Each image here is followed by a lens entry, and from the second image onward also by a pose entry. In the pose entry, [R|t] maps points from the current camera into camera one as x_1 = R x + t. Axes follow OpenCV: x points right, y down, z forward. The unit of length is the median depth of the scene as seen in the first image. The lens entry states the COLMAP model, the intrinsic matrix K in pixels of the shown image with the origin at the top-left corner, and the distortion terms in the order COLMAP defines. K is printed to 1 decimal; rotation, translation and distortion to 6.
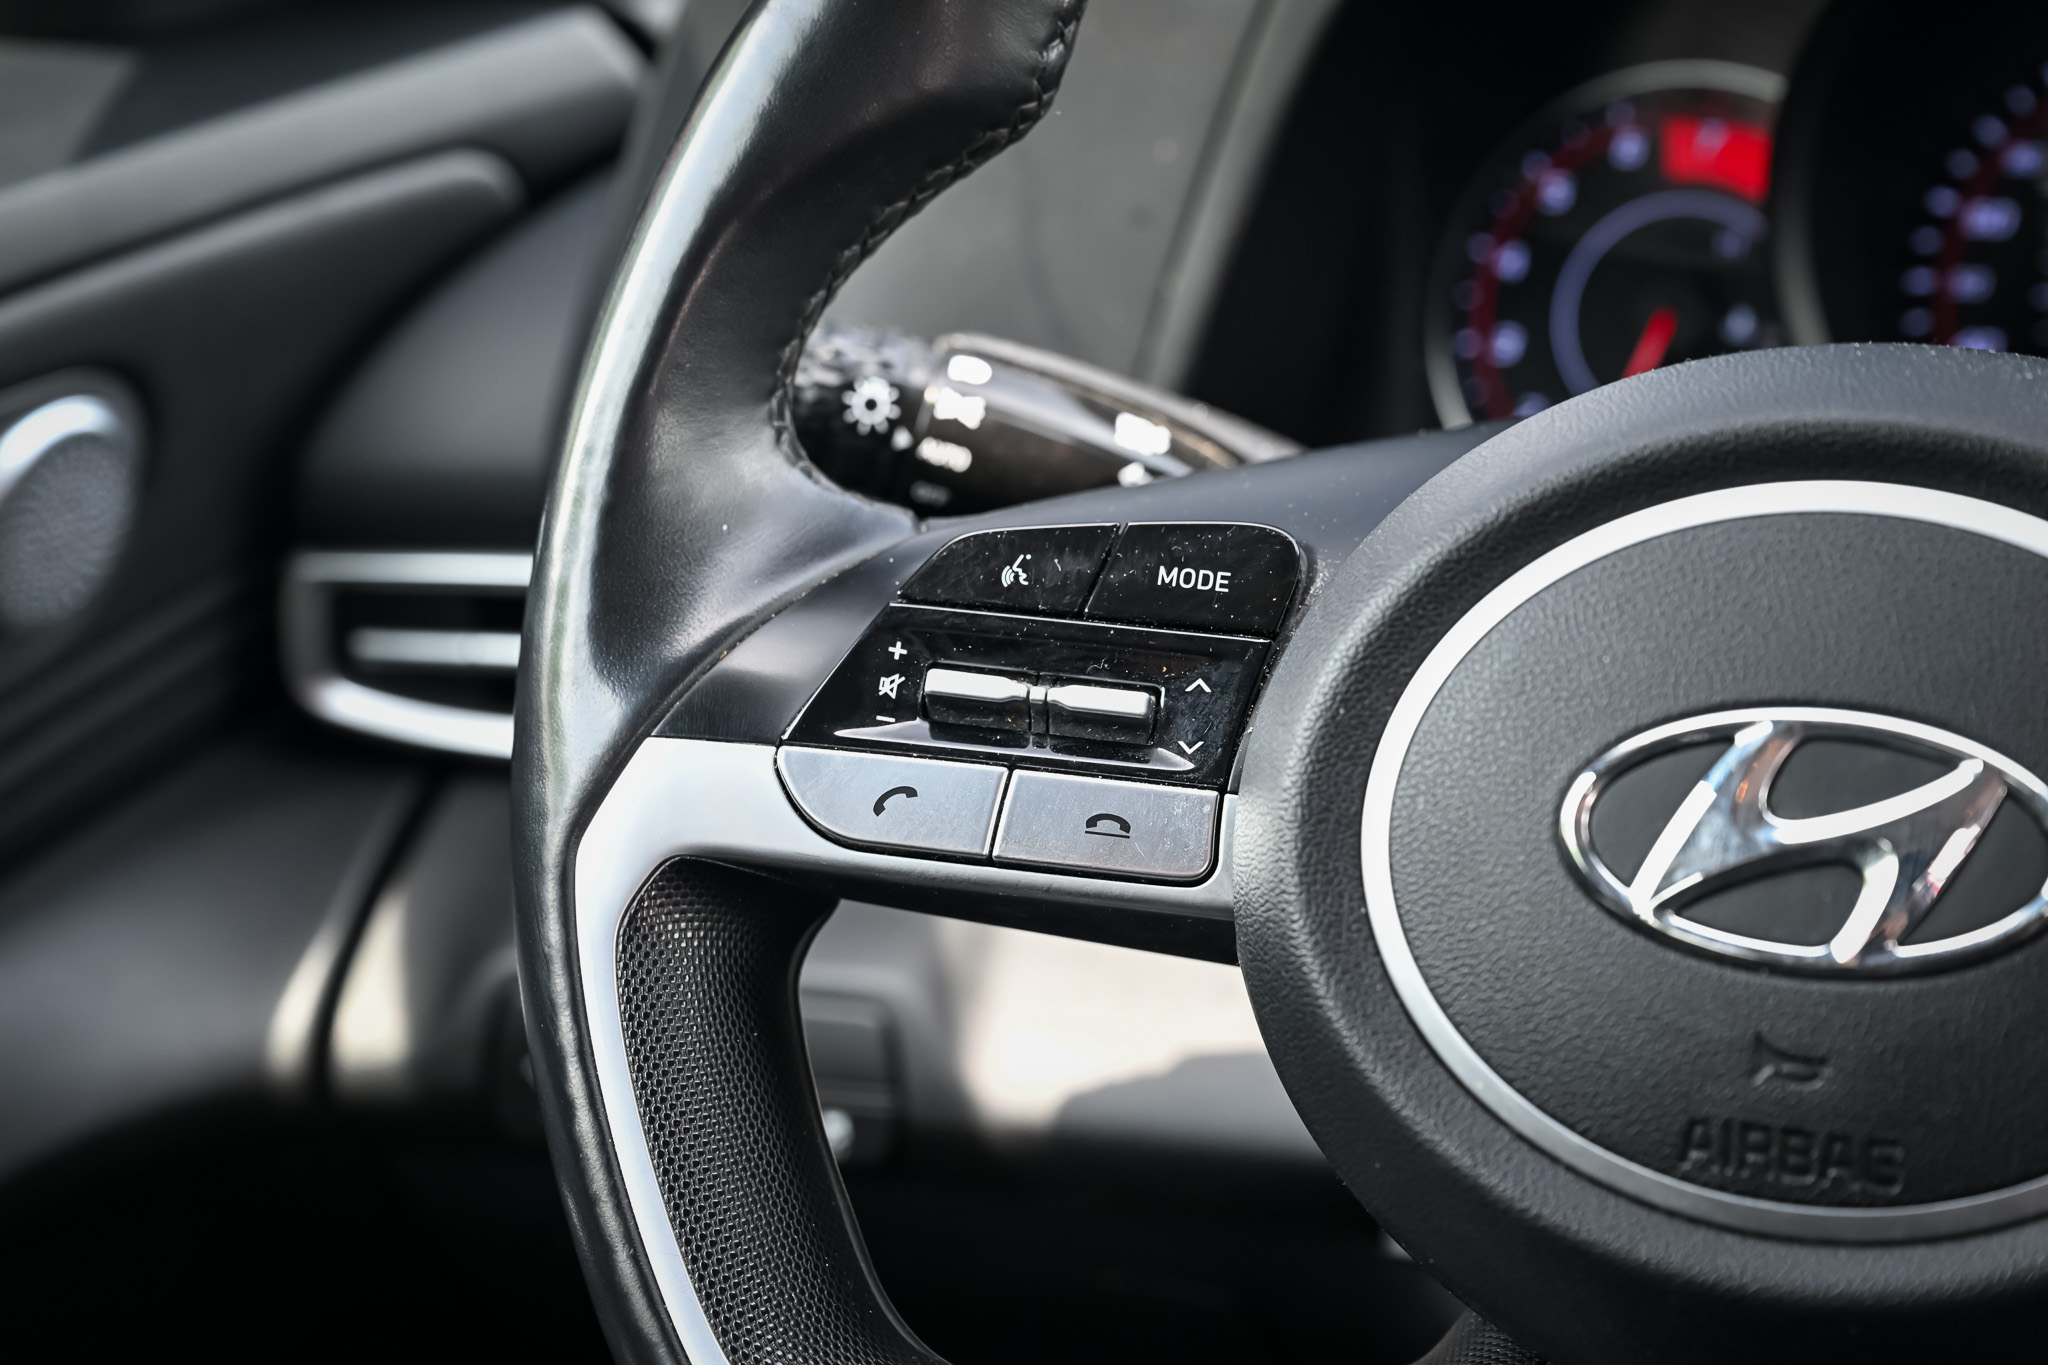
lens RADIAL K [[3908.2, 0, 1028.8], [0, 3908.2, 691.1], [0, 0, 1]] dist [0.004353, 0.000000]
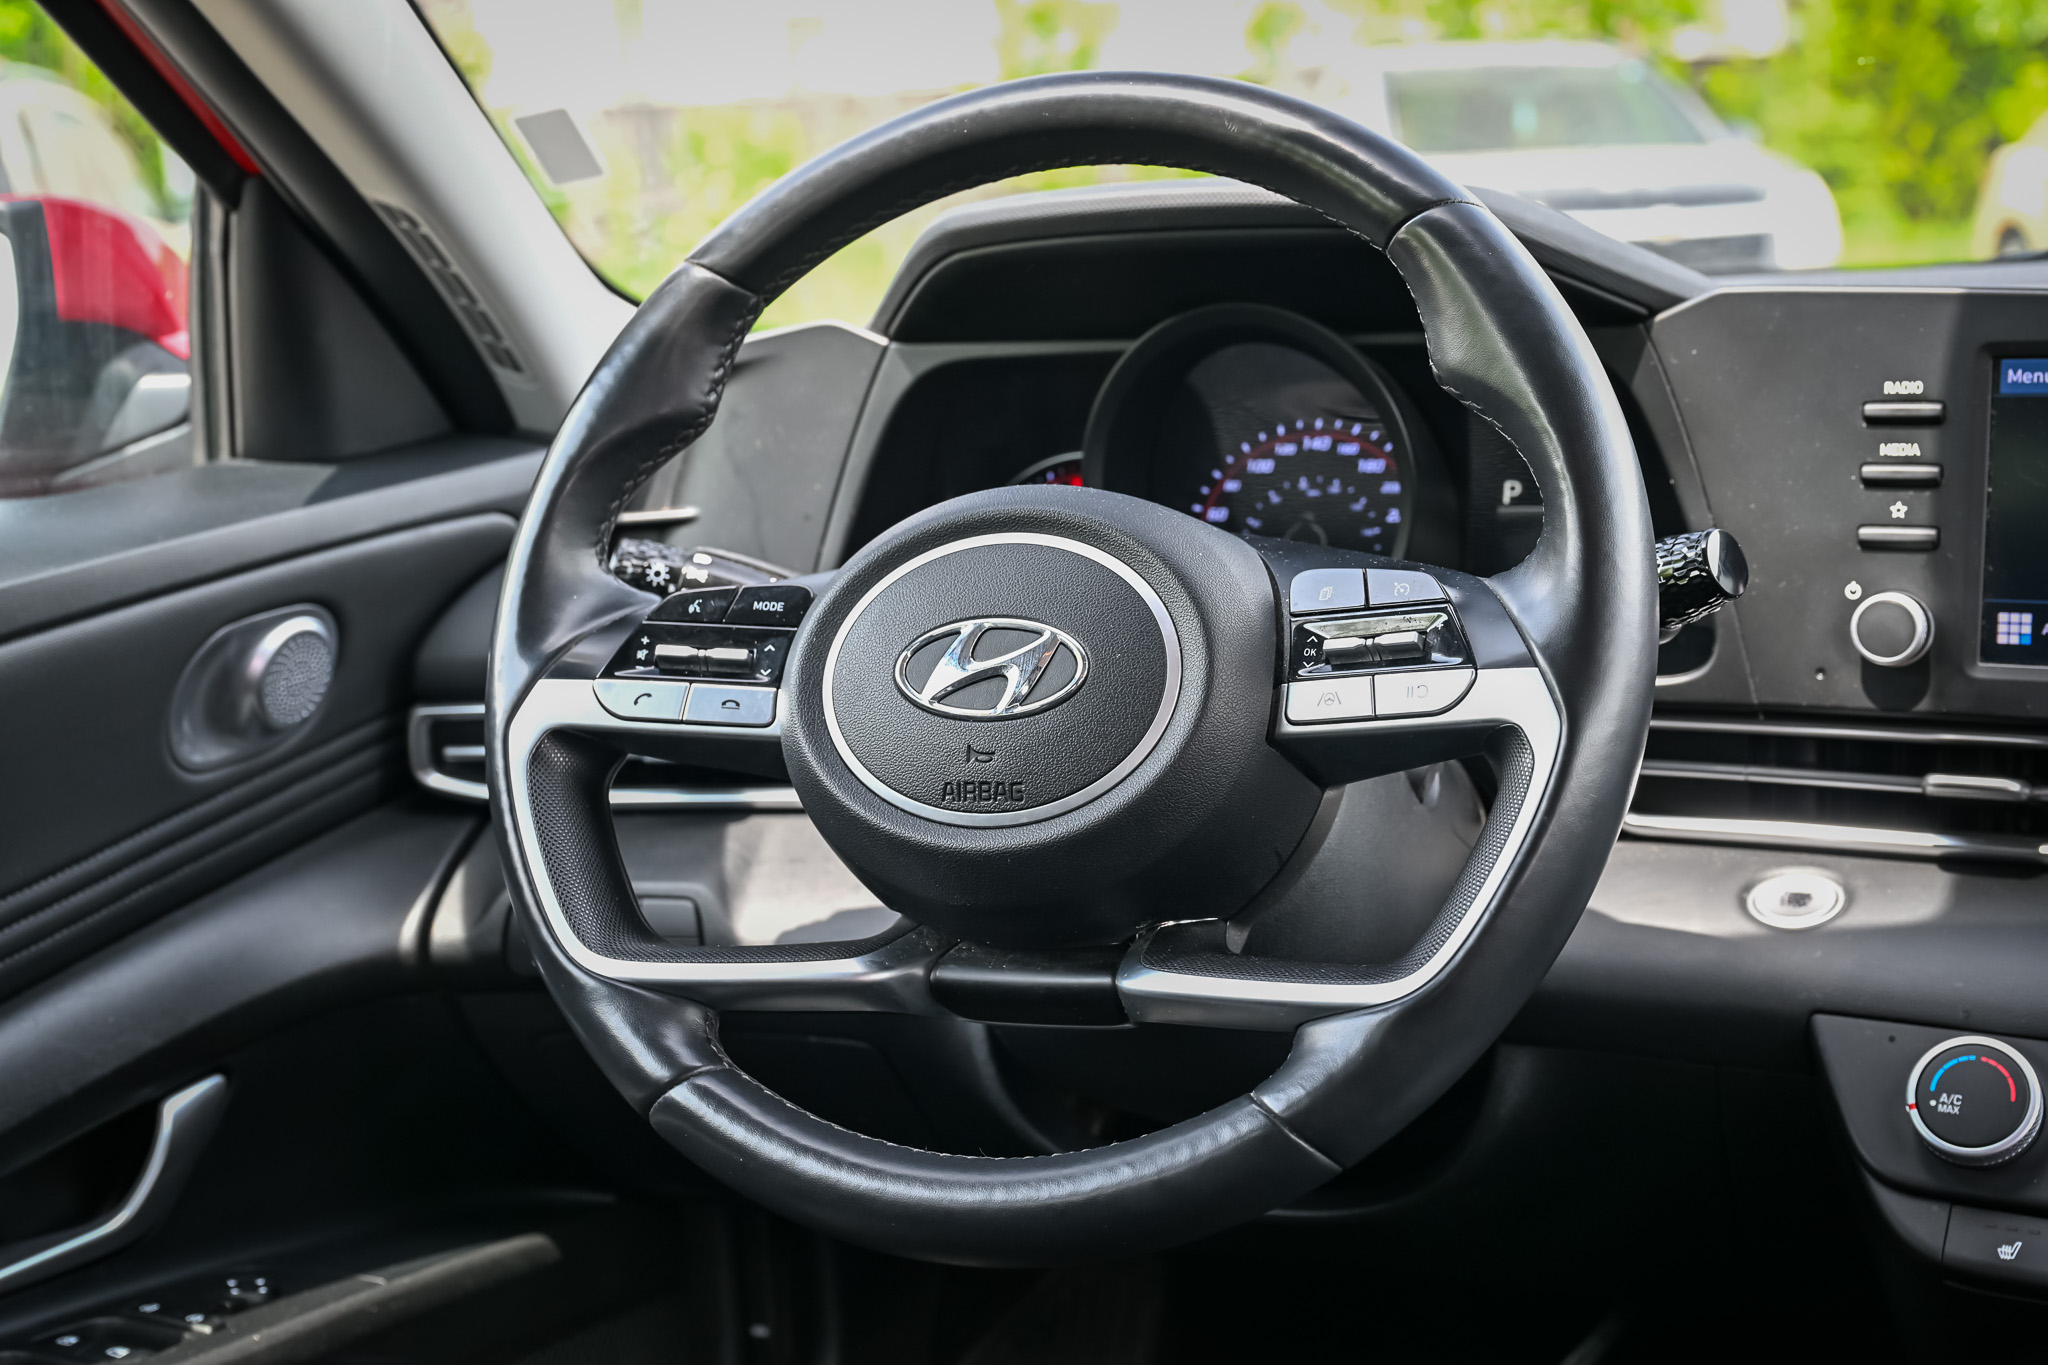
lens RADIAL K [[2714.5, 0, 1007.0], [0, 2714.5, 672.9], [0, 0, 1]] dist [-0.002649, 0.000000]
pose [[0.999593, -0.027749, 0.006659, 0.174360], [0.028445, 0.987537, -0.154792, 0.270298], [-0.002280, 0.154918, 0.987925, -0.624480]]
